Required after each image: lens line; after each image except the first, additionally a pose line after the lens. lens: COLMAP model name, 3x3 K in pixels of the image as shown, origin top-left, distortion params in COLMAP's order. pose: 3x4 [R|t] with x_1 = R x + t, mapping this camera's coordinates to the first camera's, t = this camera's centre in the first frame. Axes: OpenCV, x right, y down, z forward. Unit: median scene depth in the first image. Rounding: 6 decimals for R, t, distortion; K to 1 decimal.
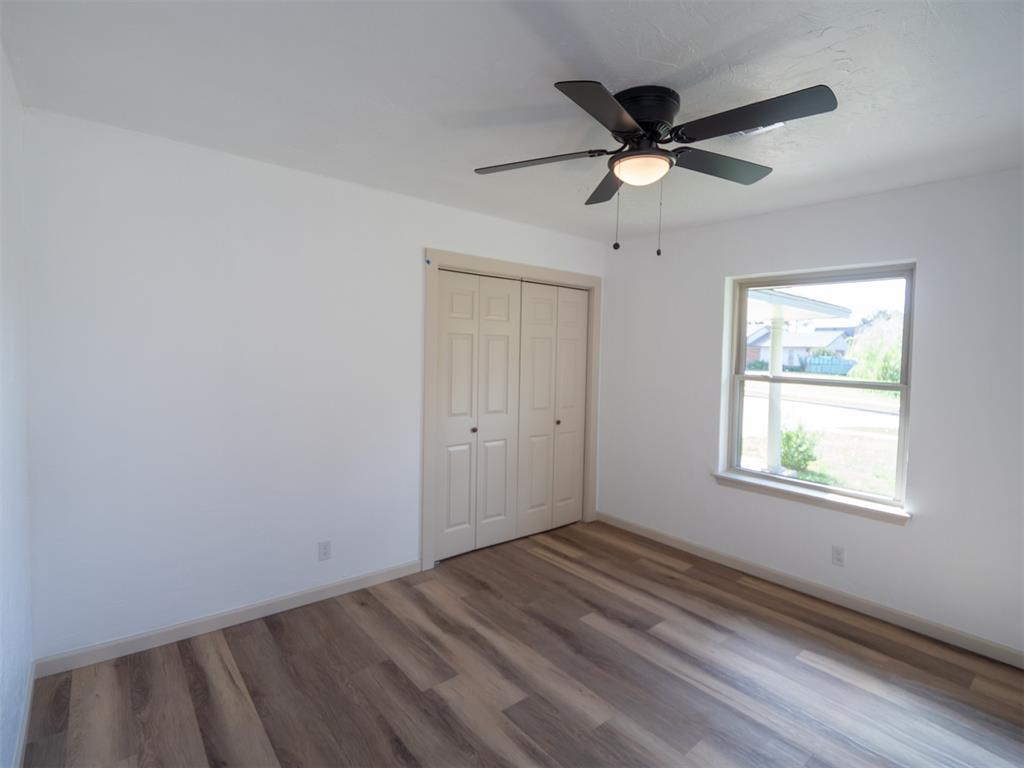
lens RADIAL K [[507.5, 0, 505.3], [0, 507.5, 382.5], [0, 0, 1]] dist [-0.006103, -0.003850]
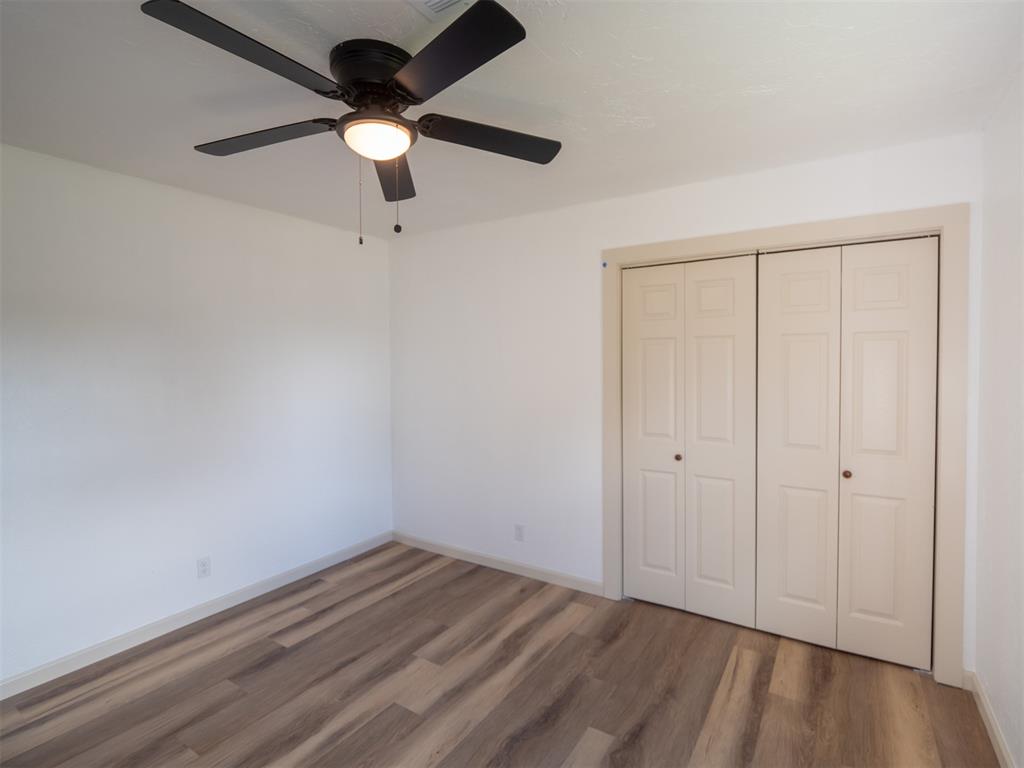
lens RADIAL K [[507.5, 0, 542.6], [0, 507.5, 384.8], [0, 0, 1]] dist [-0.006103, -0.003850]
pose [[0.326279, 0.021767, -0.945023, 0.729968], [-0.041996, 0.999082, 0.008512, -0.021418], [0.944340, 0.036910, 0.326893, 0.629733]]
